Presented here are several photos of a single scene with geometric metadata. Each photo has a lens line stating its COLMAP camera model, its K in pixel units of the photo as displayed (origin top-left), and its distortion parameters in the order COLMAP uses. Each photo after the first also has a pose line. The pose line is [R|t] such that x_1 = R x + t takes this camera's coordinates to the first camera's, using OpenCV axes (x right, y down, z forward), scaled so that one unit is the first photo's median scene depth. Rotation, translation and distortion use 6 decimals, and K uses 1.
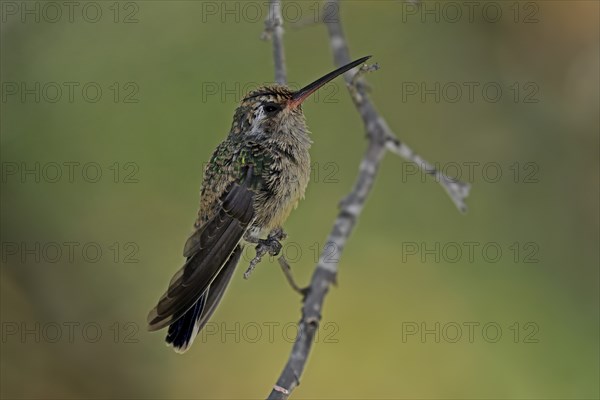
lens RADIAL K [[442.4, 0, 300.0], [0, 442.4, 200.0], [0, 0, 1]] dist [-0.011030, -0.009078]
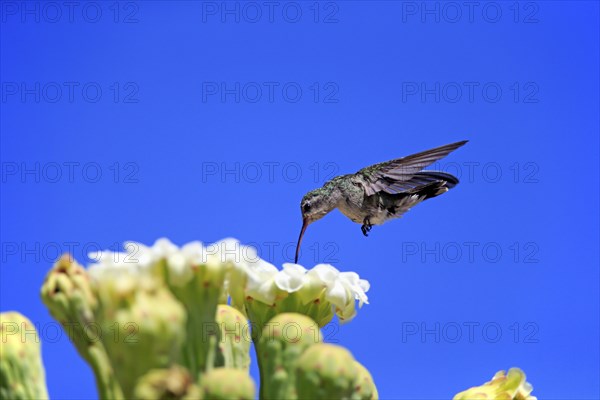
lens RADIAL K [[442.4, 0, 300.0], [0, 442.4, 200.0], [0, 0, 1]] dist [-0.011030, -0.009078]
pose [[1.000000, 0.000777, -0.000176, 0.000195], [-0.000776, 0.999987, 0.005009, 0.176404], [0.000180, -0.005008, 0.999987, -0.000133]]
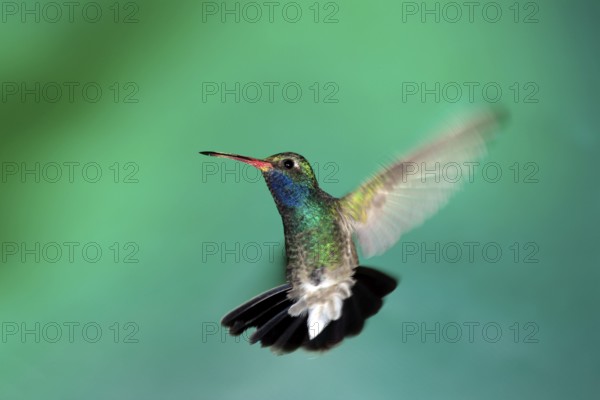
lens RADIAL K [[442.4, 0, 300.0], [0, 442.4, 200.0], [0, 0, 1]] dist [-0.011030, -0.009078]
pose [[0.999999, 0.000954, -0.000311, 0.000455], [-0.000951, 0.999956, 0.009339, 0.354500], [0.000320, -0.009339, 0.999956, -0.001178]]
